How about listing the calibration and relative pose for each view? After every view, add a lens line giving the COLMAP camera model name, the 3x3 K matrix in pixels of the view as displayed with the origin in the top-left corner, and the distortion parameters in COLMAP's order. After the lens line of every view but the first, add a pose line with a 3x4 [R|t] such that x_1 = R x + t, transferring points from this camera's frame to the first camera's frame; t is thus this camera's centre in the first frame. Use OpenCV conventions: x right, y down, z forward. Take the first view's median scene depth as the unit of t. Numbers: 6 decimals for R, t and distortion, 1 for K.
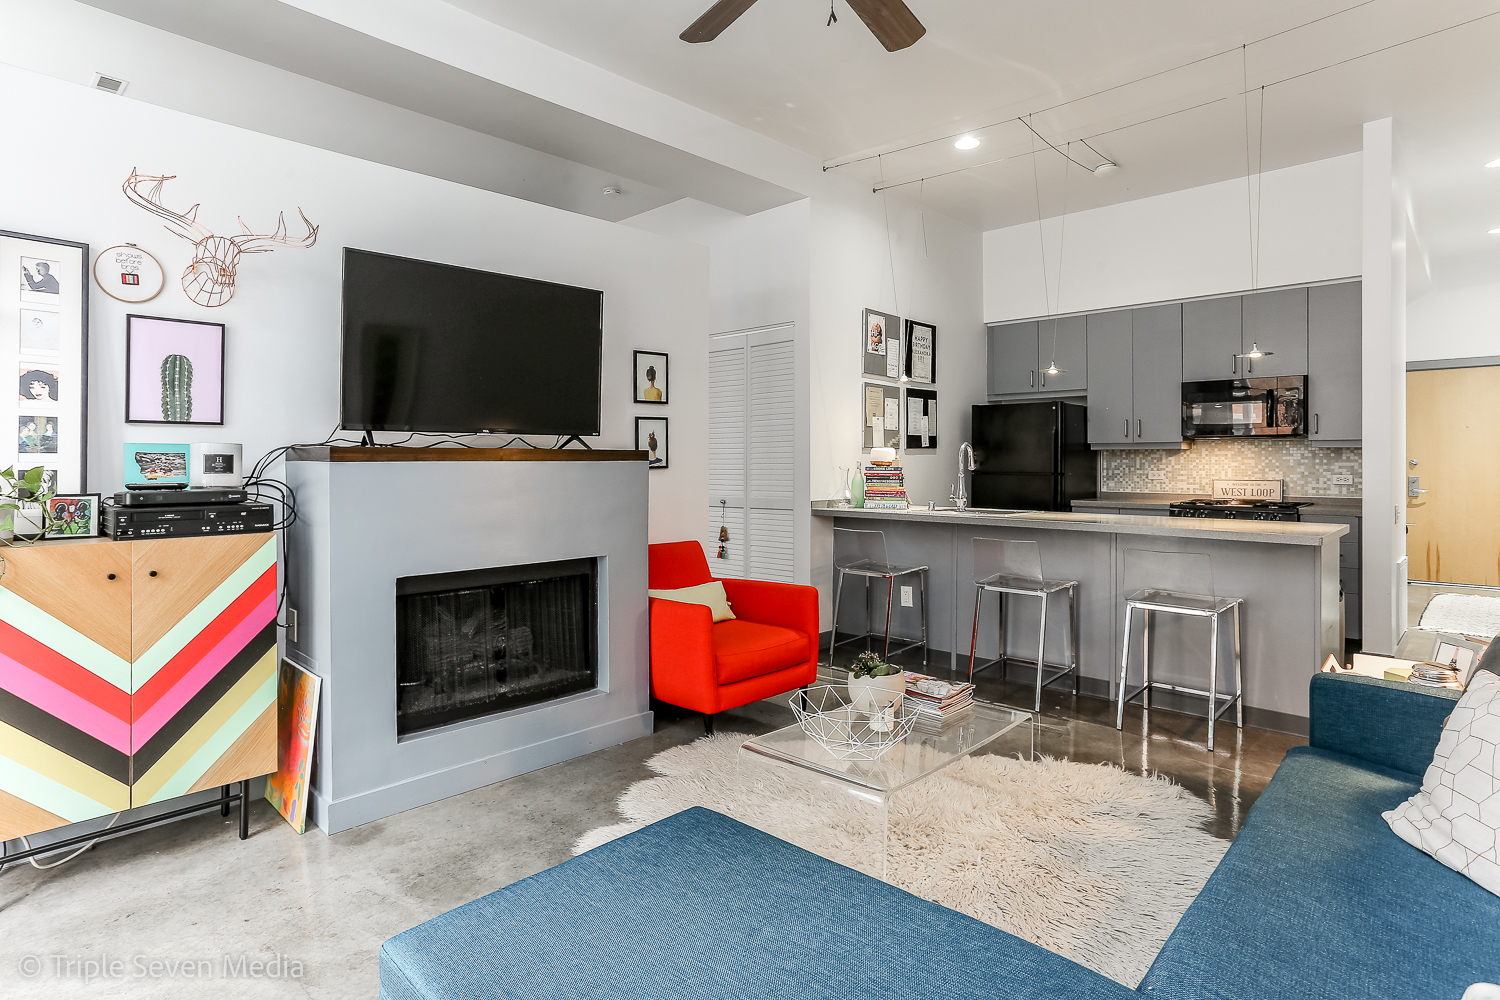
lens RADIAL K [[779.2, 0, 773.1], [0, 779.2, 461.7], [0, 0, 1]] dist [-0.001575, 0.000342]
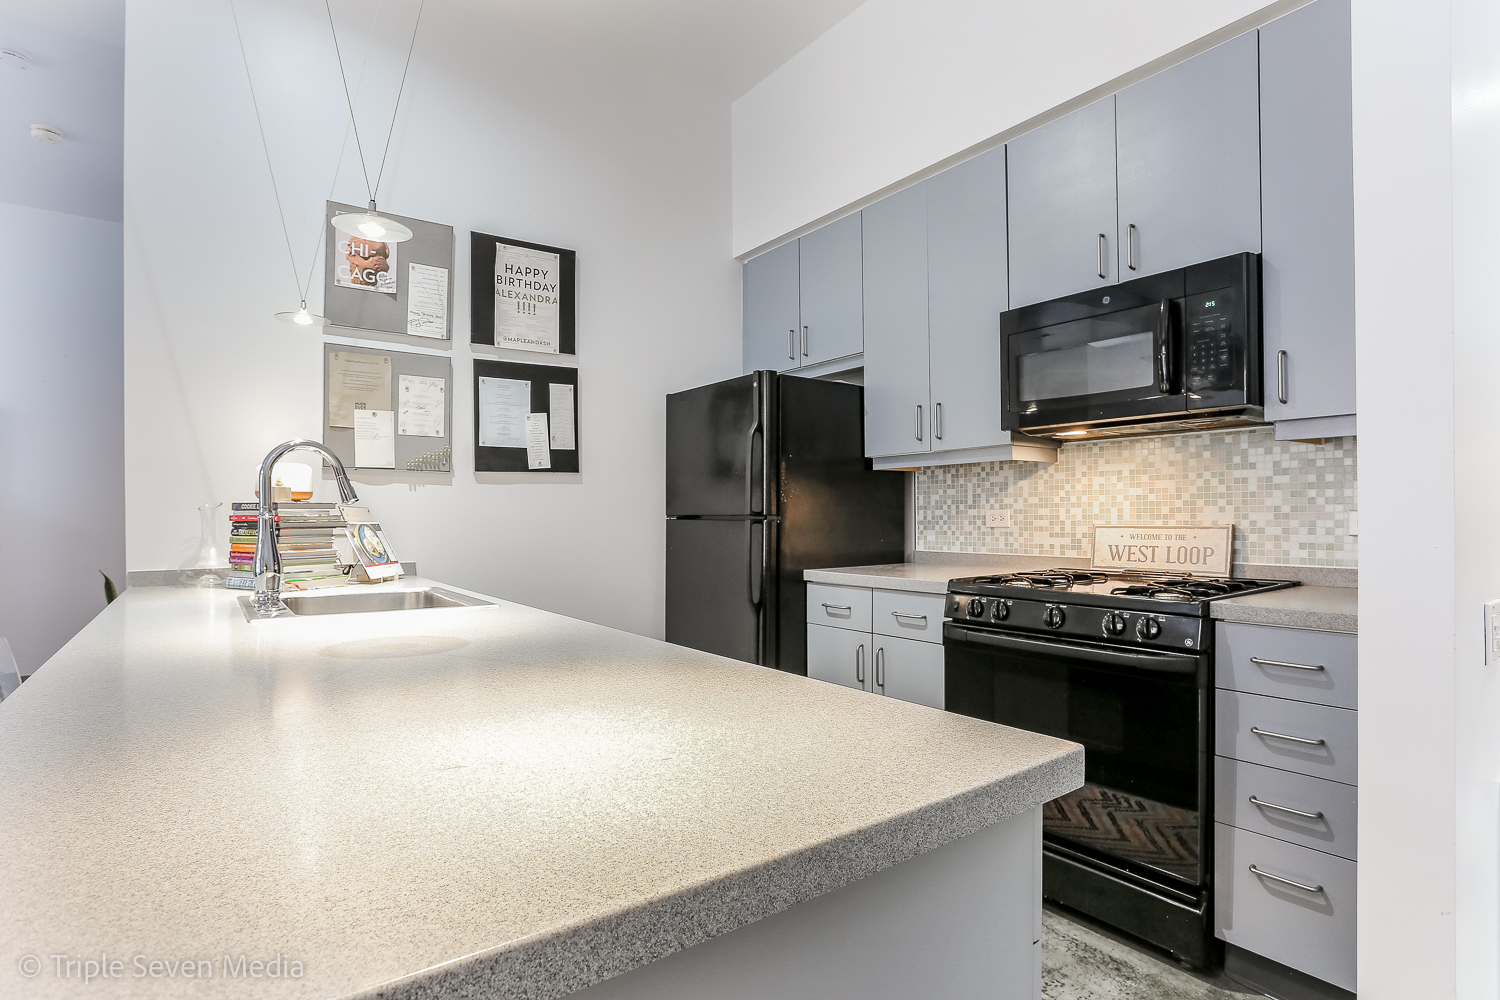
lens RADIAL K [[767.4, 0, 744.5], [0, 767.4, 510.0], [0, 0, 1]] dist [-0.056286, 0.025771]
pose [[0.979741, -0.010070, -0.200016, 0.478664], [0.008590, 0.999929, -0.008268, 0.016206], [0.200085, 0.006382, 0.979758, 0.548247]]
